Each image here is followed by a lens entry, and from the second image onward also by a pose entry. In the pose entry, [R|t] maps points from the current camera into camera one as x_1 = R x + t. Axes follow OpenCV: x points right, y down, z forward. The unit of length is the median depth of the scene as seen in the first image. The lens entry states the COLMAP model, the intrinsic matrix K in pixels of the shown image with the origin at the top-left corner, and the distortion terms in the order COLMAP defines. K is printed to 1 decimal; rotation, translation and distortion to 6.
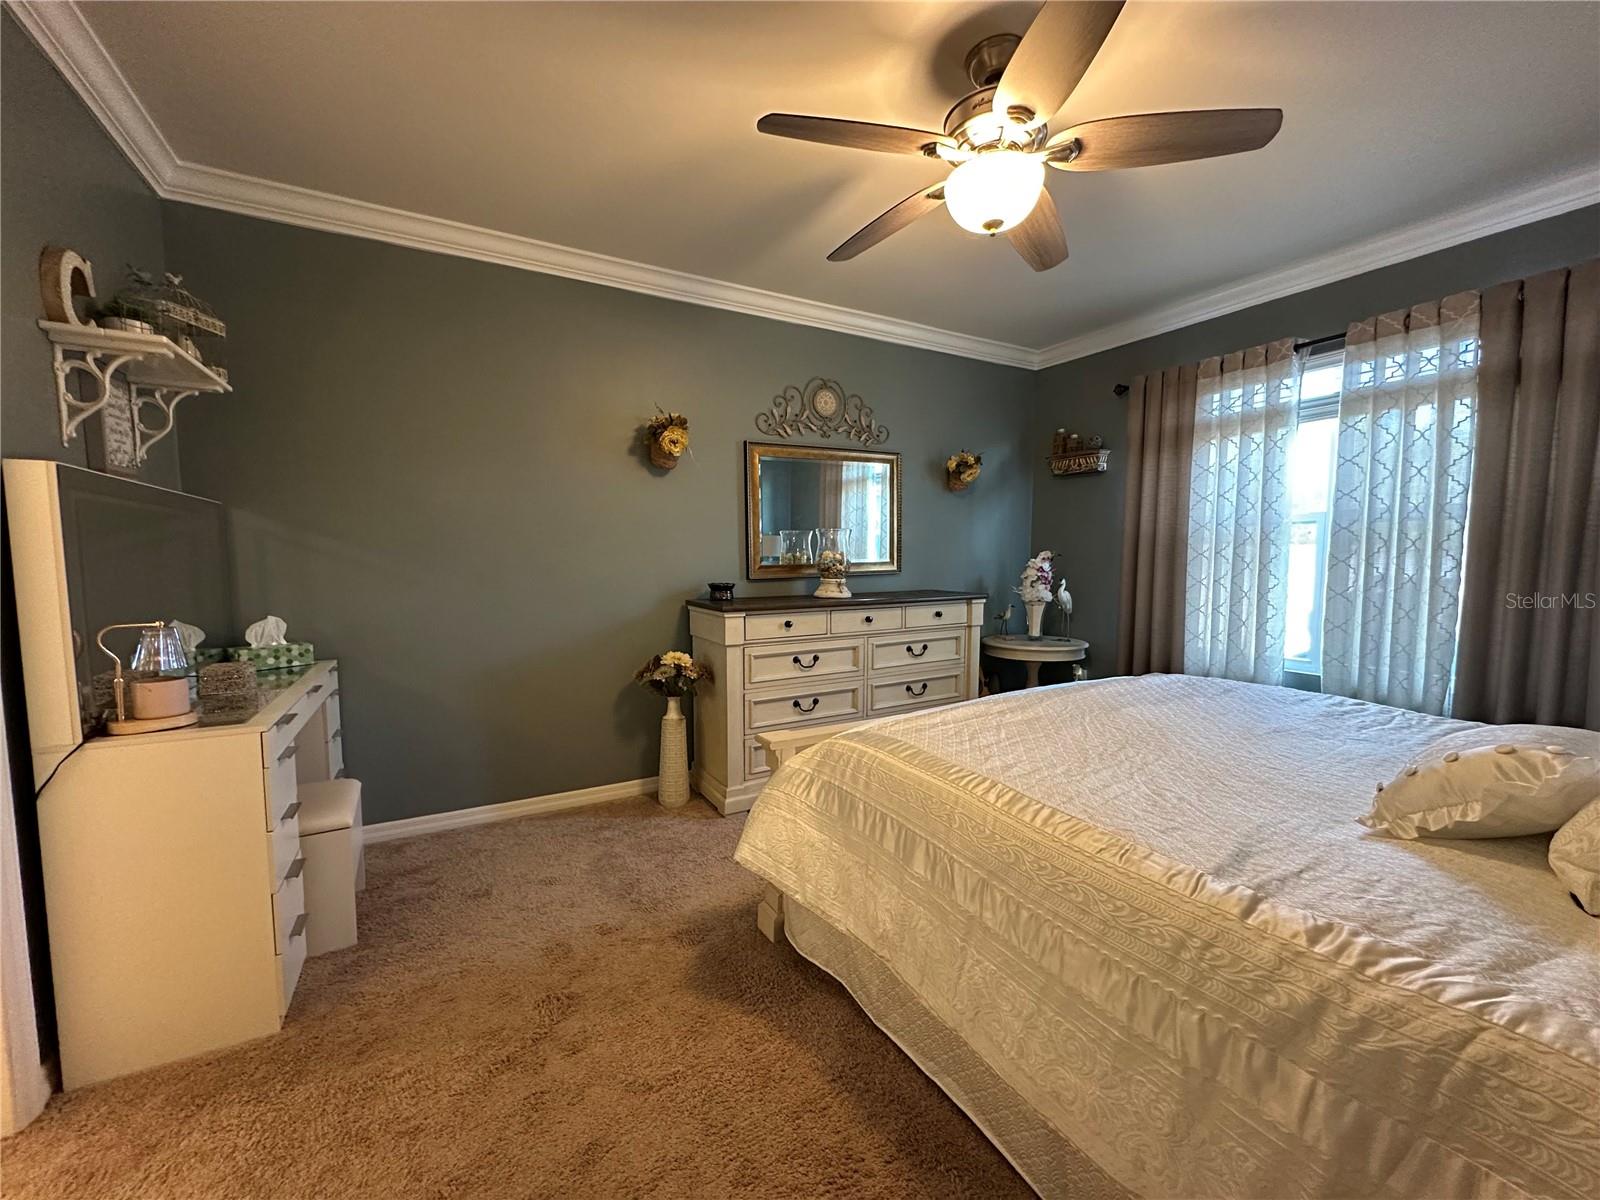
lens RADIAL K [[639.7, 0, 802.1], [0, 639.7, 605.8], [0, 0, 1]] dist [-0.005952, 0.001258]
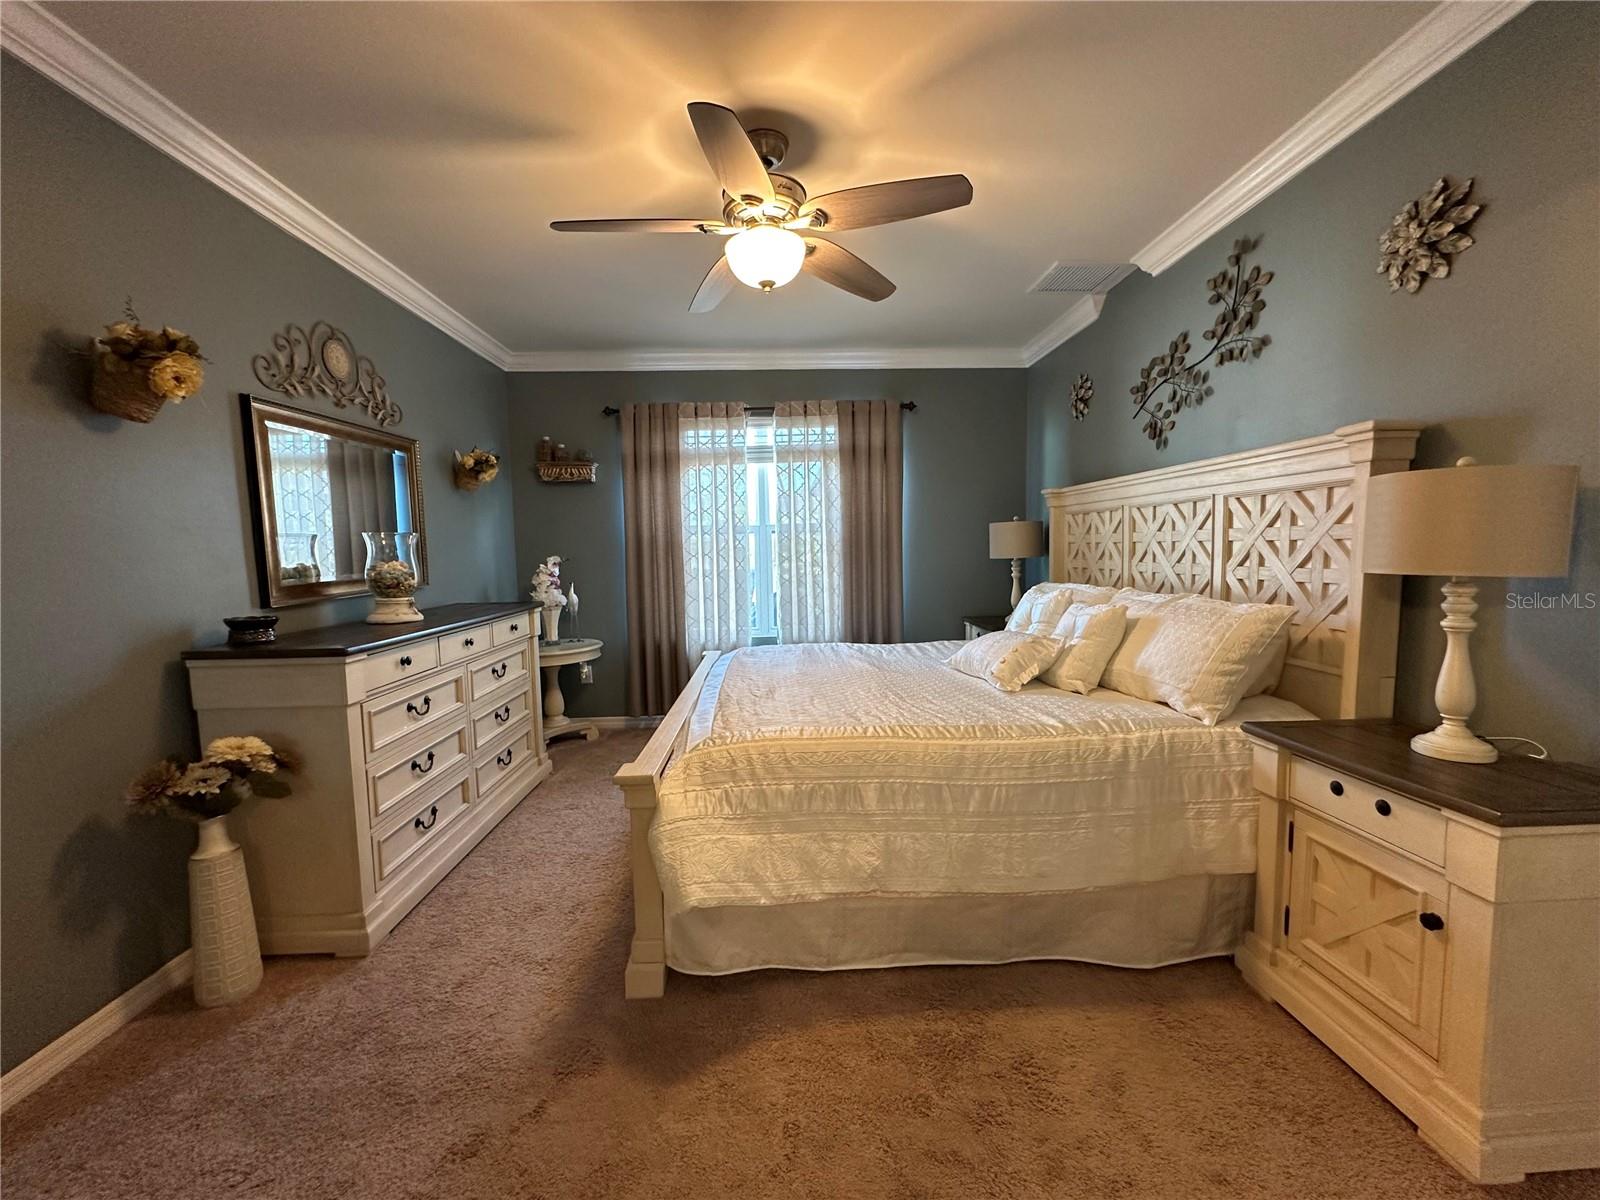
lens RADIAL K [[639.7, 0, 798.3], [0, 639.7, 602.6], [0, 0, 1]] dist [-0.005952, 0.001258]
pose [[0.465957, -0.083572, 0.880852, -0.412415], [0.092928, 0.994646, 0.045211, -0.026536], [-0.879914, 0.060790, 0.471228, 0.222138]]
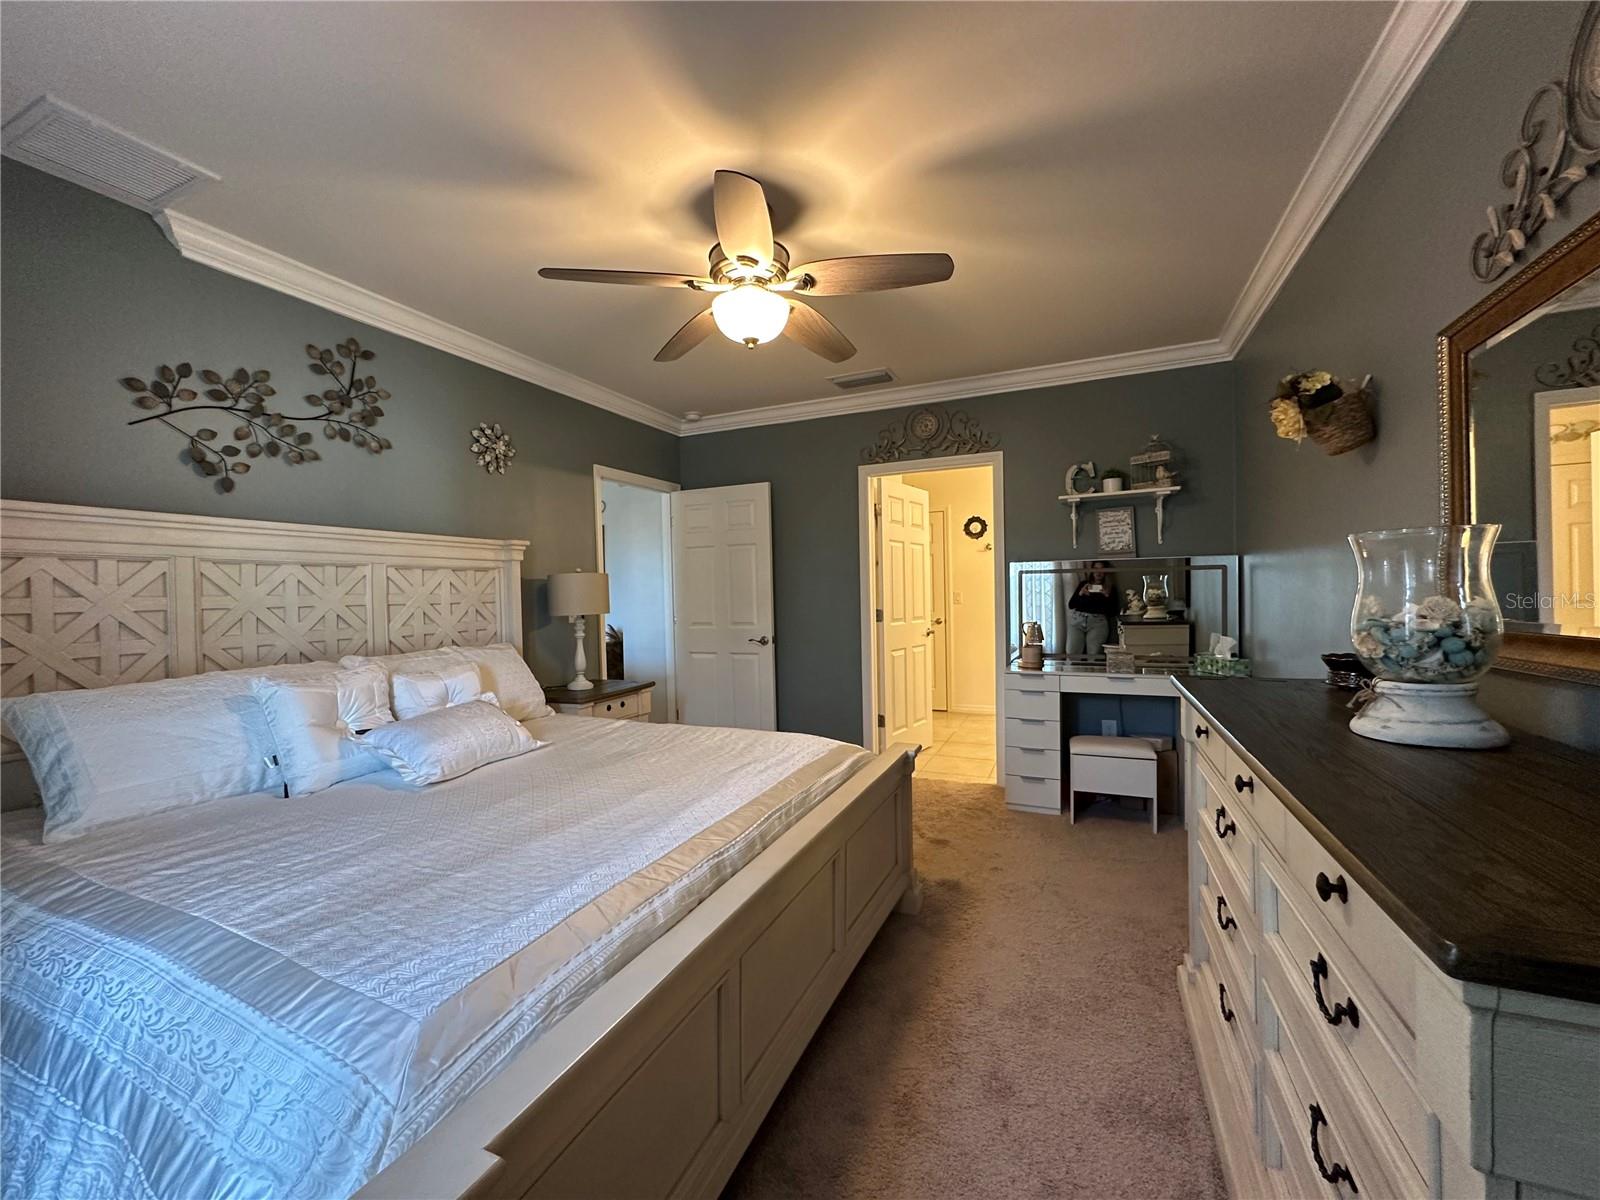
lens RADIAL K [[639.7, 0, 803.4], [0, 639.7, 599.1], [0, 0, 1]] dist [-0.005952, 0.001258]
pose [[-0.800978, 0.025673, -0.598143, 0.516219], [-0.025906, 0.996658, 0.077469, -0.103416], [0.598133, 0.077546, -0.797636, 1.107359]]
